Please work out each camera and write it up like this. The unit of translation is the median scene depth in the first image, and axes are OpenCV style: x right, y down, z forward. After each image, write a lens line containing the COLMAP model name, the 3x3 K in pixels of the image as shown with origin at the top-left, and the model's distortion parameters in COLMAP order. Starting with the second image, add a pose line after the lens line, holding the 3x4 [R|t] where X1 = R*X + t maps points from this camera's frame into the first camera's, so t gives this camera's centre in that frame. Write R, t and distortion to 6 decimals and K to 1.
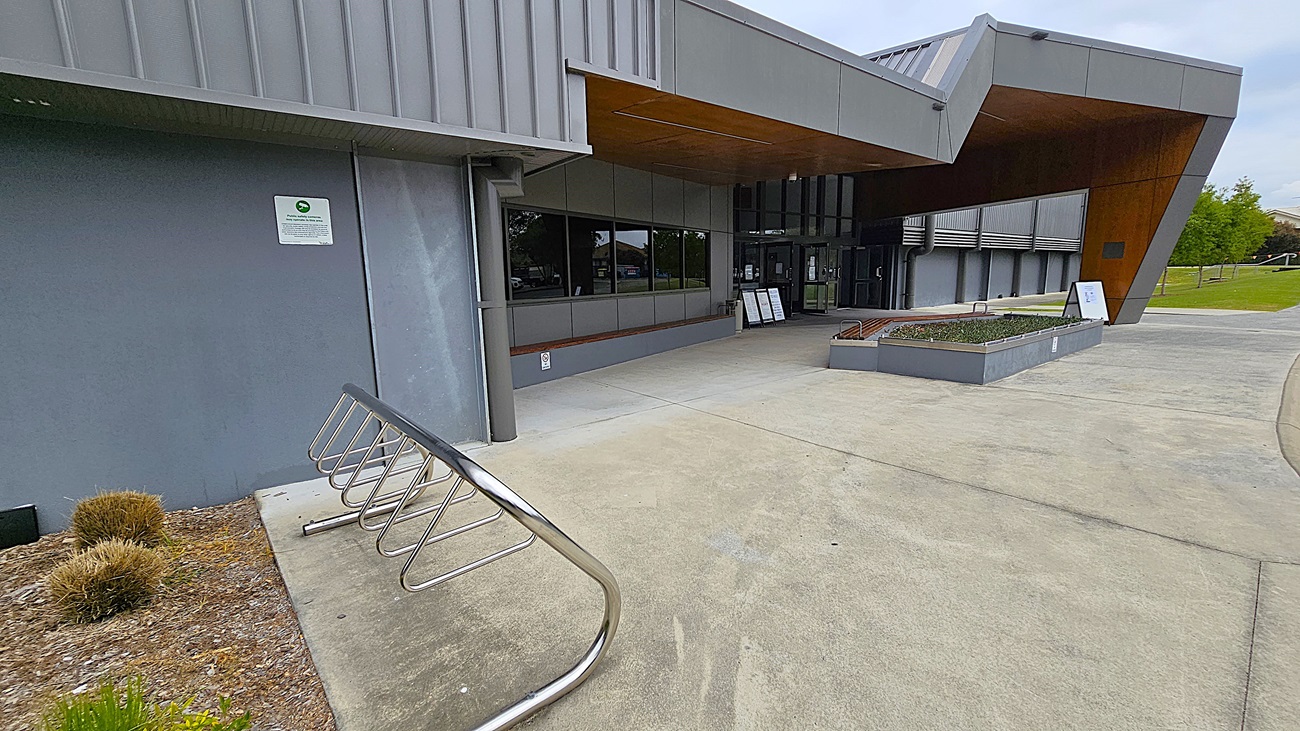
lens RADIAL K [[519.1, 0, 650.0], [0, 519.1, 365.5], [0, 0, 1]] dist [-0.026362, 0.000172]
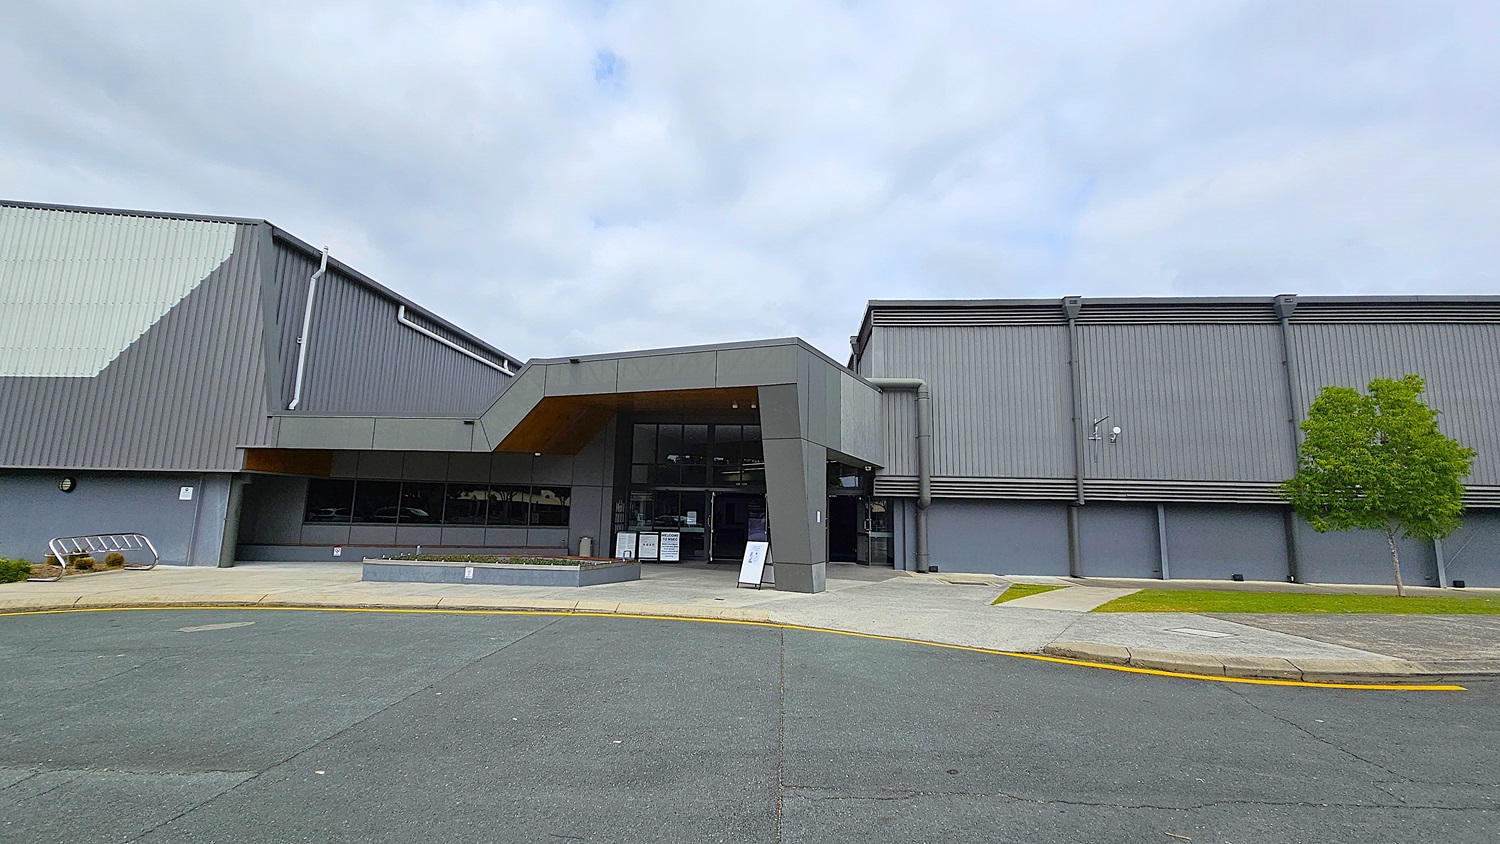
lens RADIAL K [[615.0, 0, 745.7], [0, 615.0, 419.2], [0, 0, 1]] dist [-0.001766, 0.000270]
pose [[0.750216, -0.054460, -0.658946, 3.358031], [-0.154179, 0.954720, -0.254438, -0.176656], [0.642966, 0.292480, 0.707849, 0.173422]]
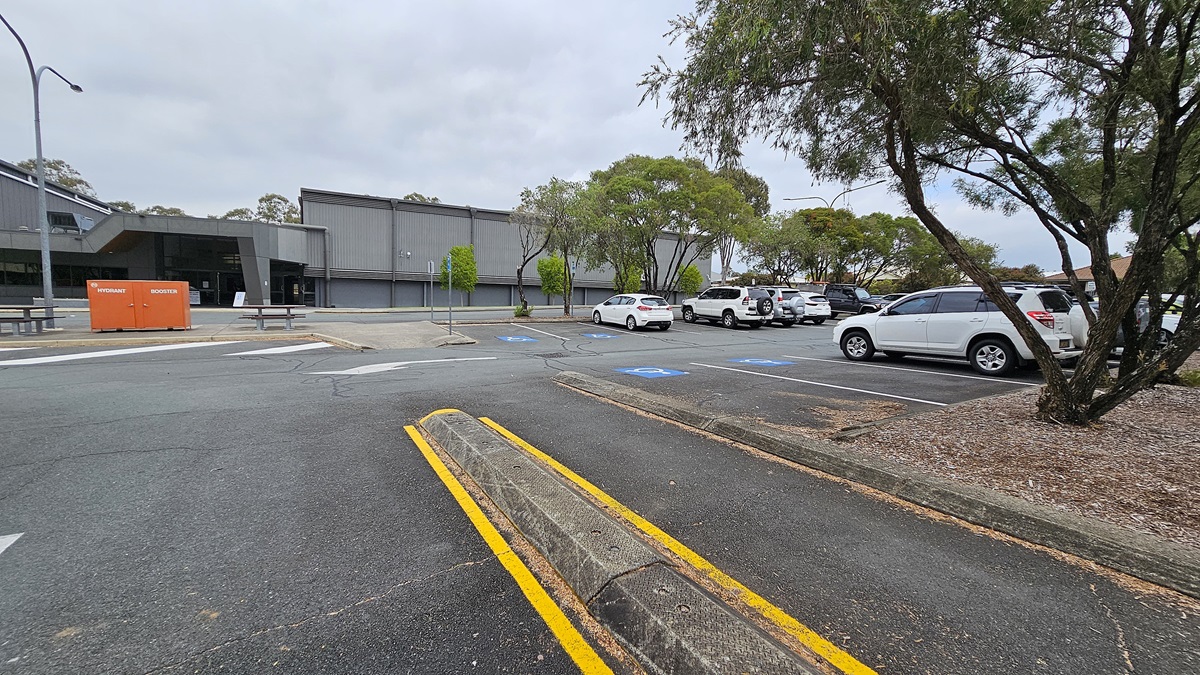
lens RADIAL K [[492.0, 0, 596.5], [0, 492.0, 335.2], [0, 0, 1]] dist [-0.001766, 0.000270]
pose [[0.992656, 0.066129, -0.101296, 6.060380], [-0.074937, 0.993493, -0.085766, 0.272712], [0.094965, 0.092727, 0.991153, -2.700073]]
